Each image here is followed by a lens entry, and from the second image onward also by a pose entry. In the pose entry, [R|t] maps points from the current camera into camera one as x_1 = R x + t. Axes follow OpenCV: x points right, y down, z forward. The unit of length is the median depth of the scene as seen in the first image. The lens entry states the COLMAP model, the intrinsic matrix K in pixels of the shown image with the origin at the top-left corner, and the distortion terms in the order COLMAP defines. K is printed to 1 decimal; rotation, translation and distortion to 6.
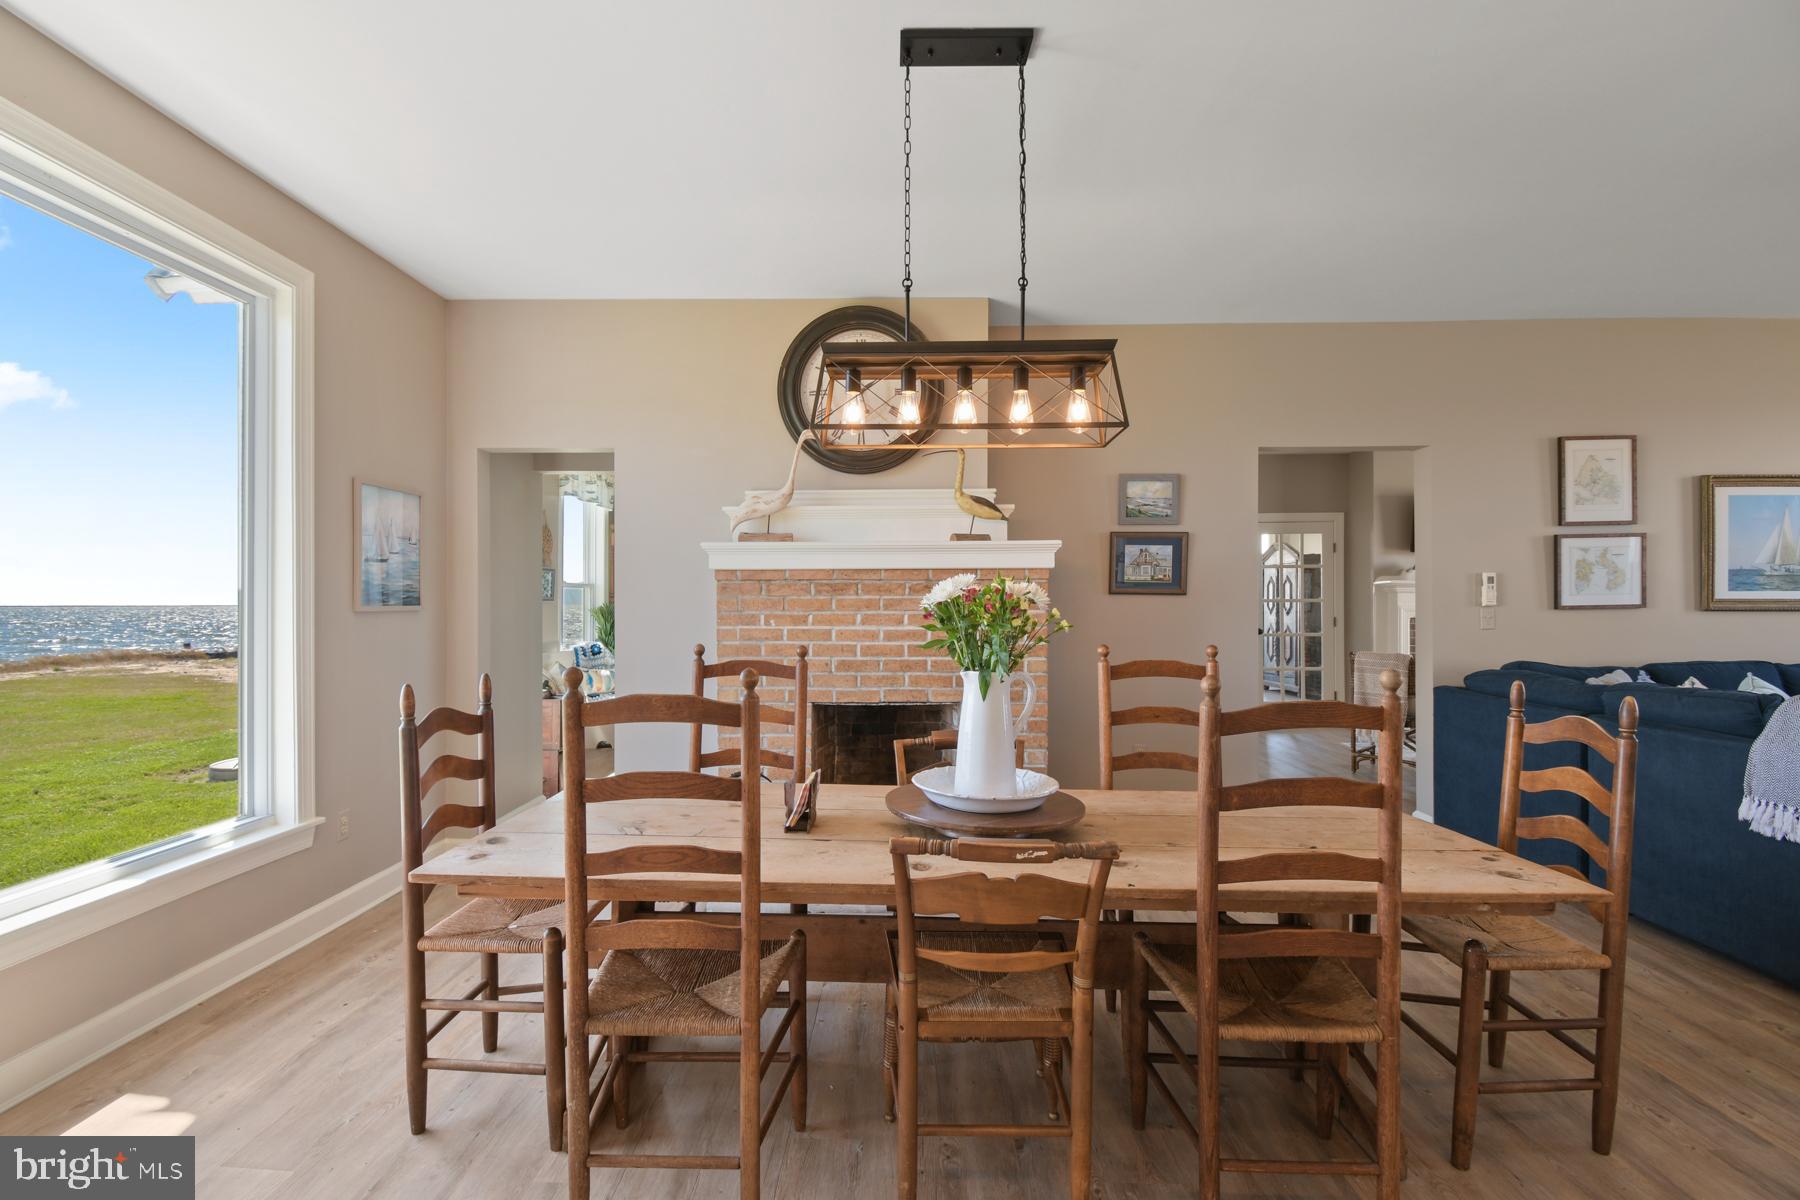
lens RADIAL K [[796.8, 0, 900.2], [0, 796.8, 604.8], [0, 0, 1]] dist [-0.021651, -0.000946]
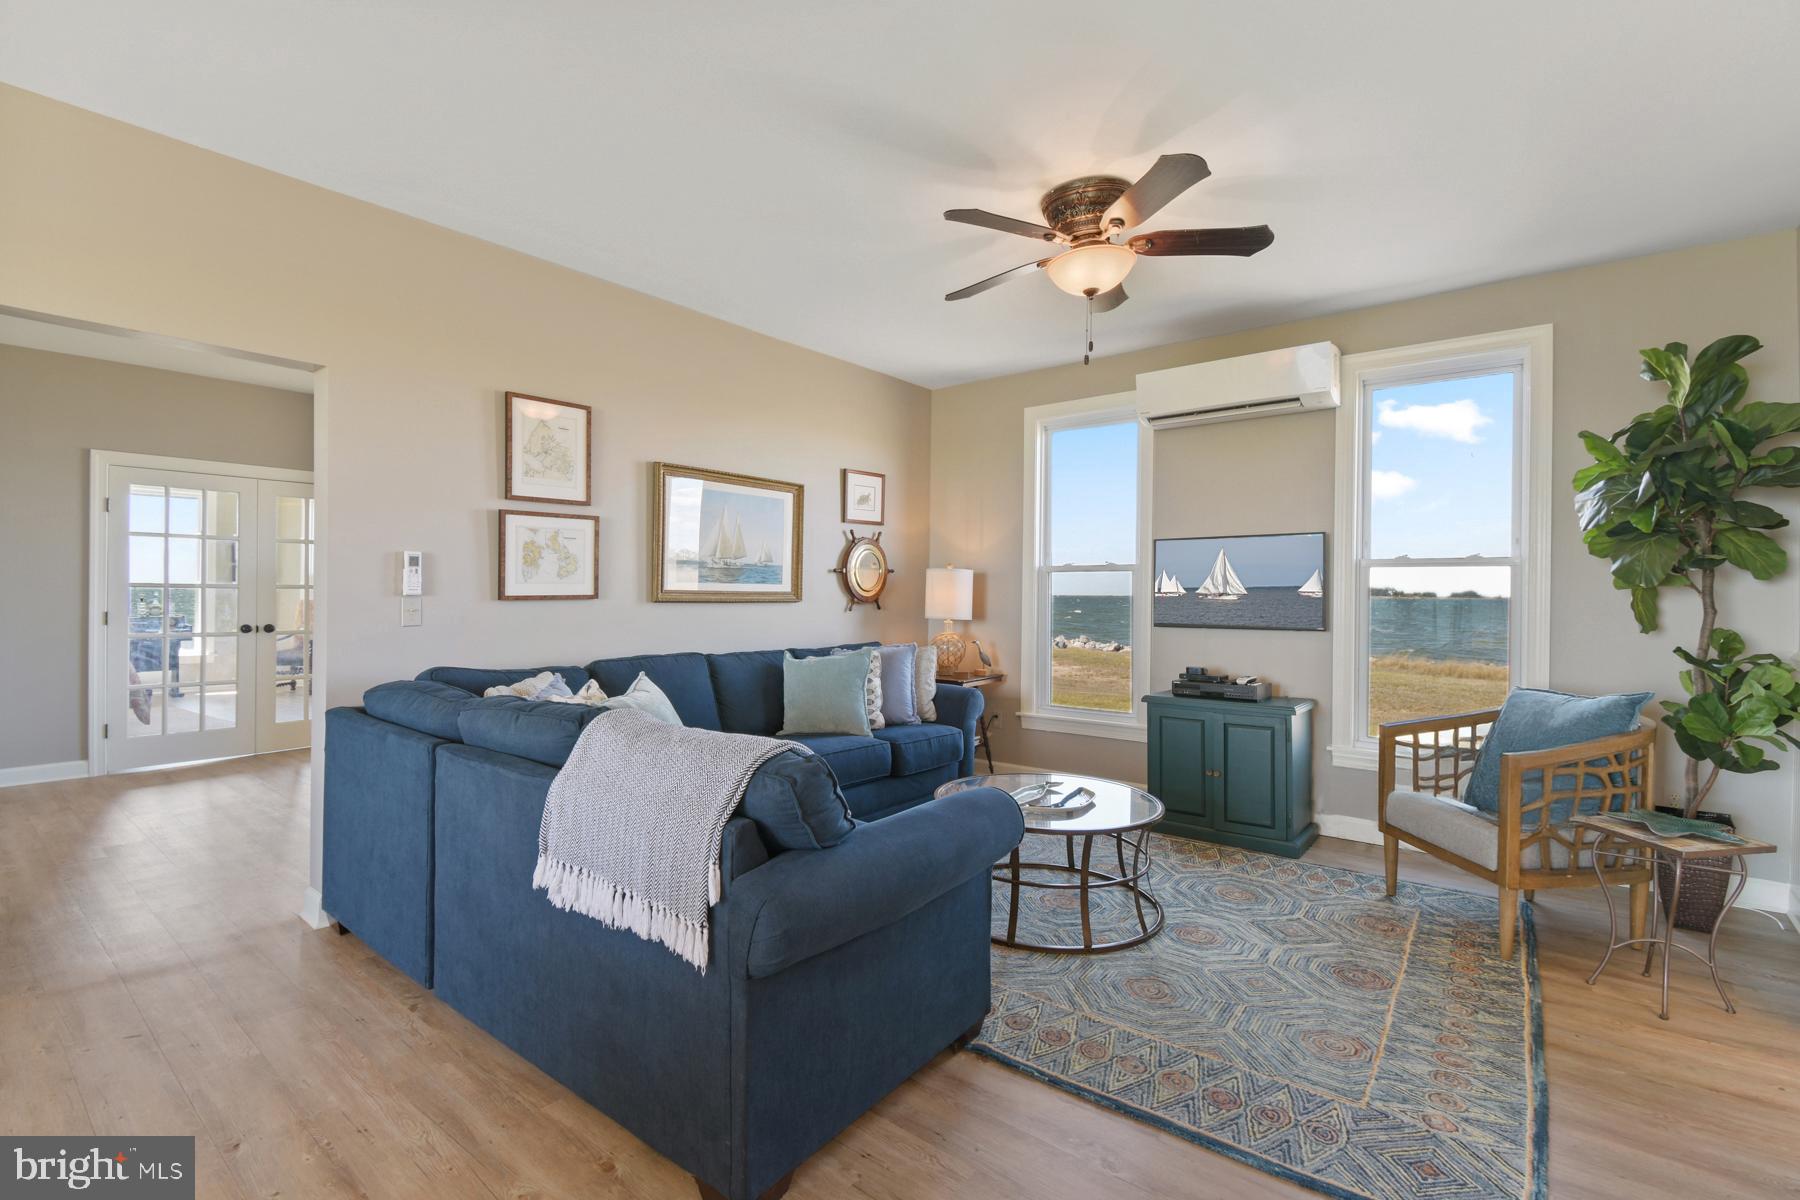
lens RADIAL K [[796.8, 0, 893.1], [0, 796.8, 600.2], [0, 0, 1]] dist [-0.021651, -0.000946]
pose [[0.595465, 0.003958, 0.803372, 0.415488], [-0.011654, 0.999925, 0.003712, -0.001835], [-0.803297, -0.011573, 0.595467, 0.172389]]
